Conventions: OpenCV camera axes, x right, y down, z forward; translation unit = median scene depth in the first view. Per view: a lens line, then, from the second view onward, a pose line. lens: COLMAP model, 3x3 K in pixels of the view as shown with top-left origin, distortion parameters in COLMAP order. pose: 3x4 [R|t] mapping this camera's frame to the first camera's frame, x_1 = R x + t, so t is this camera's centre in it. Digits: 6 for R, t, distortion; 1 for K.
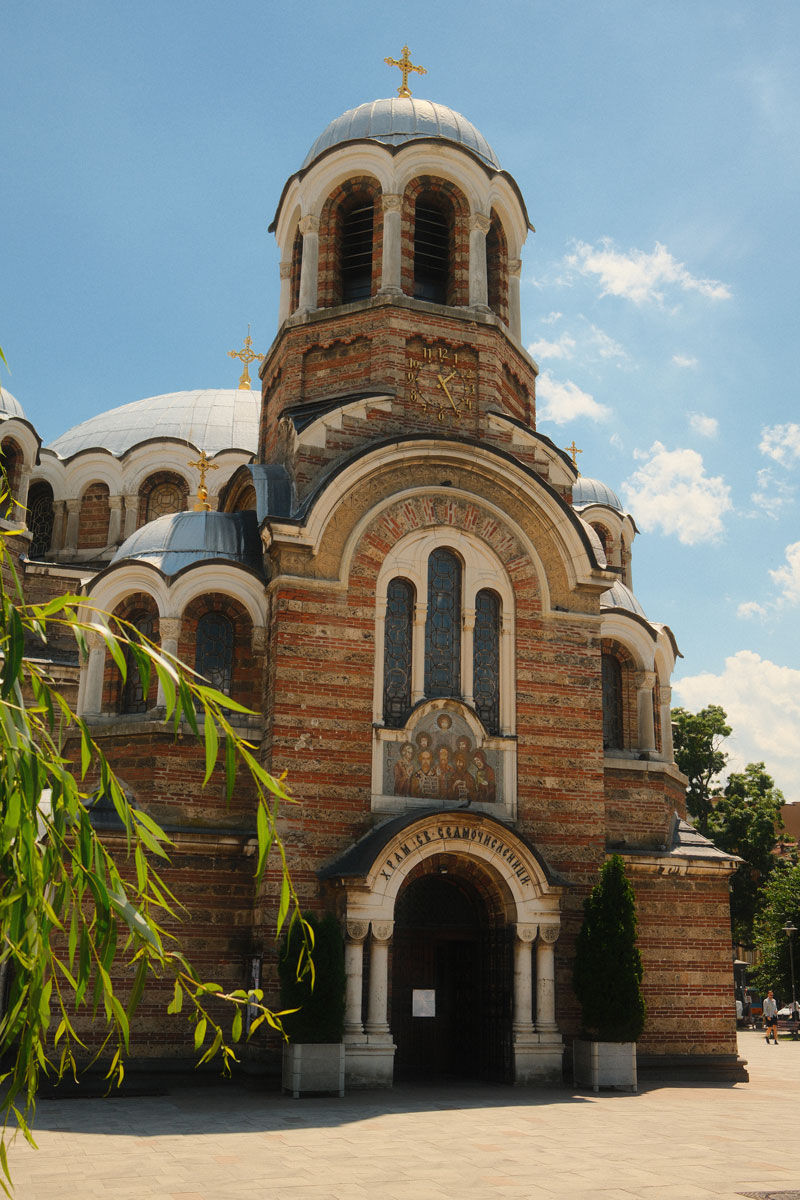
lens RADIAL K [[1220.2, 0, 403.3], [0, 1220.2, 606.8], [0, 0, 1]] dist [-0.018865, 0.000000]
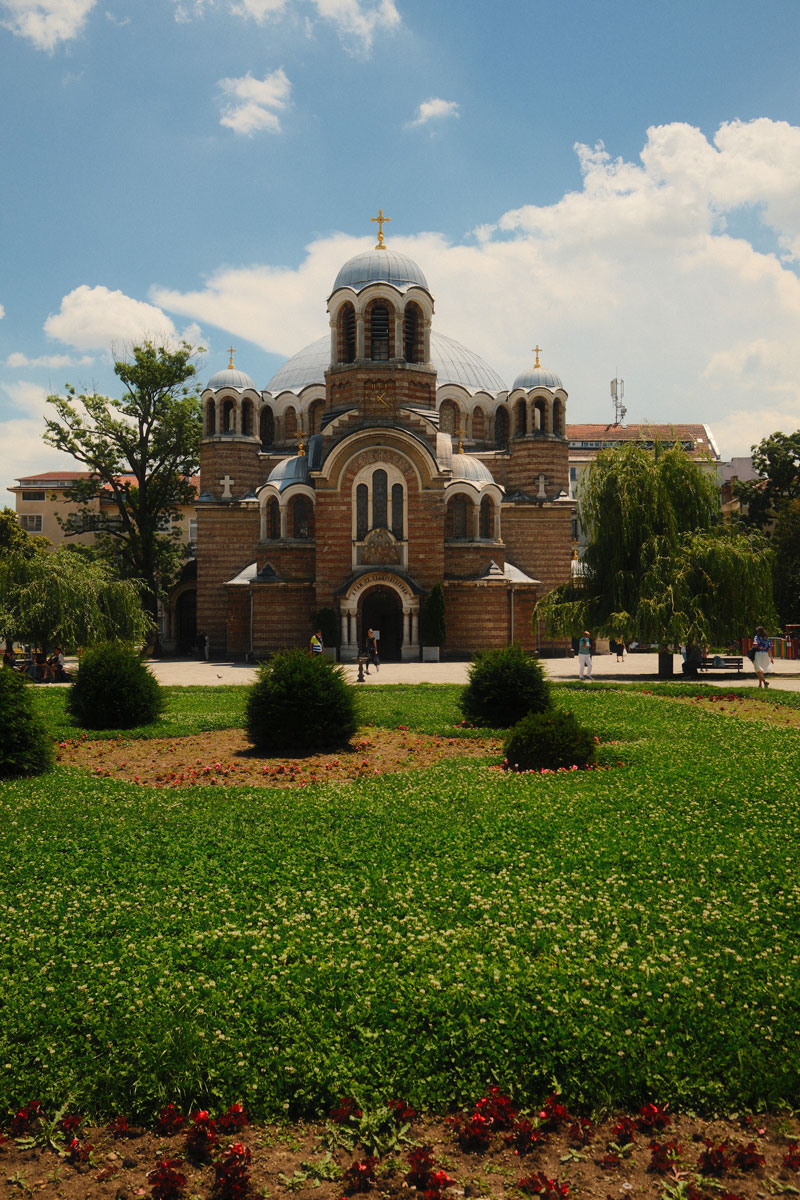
lens RADIAL K [[1220.2, 0, 397.6], [0, 1220.2, 600.3], [0, 0, 1]] dist [-0.018865, 0.000000]
pose [[0.940549, -0.027343, -0.338554, 0.963255], [0.117971, 0.960999, 0.250126, -0.435148], [0.318511, -0.275196, 0.907093, -1.462536]]
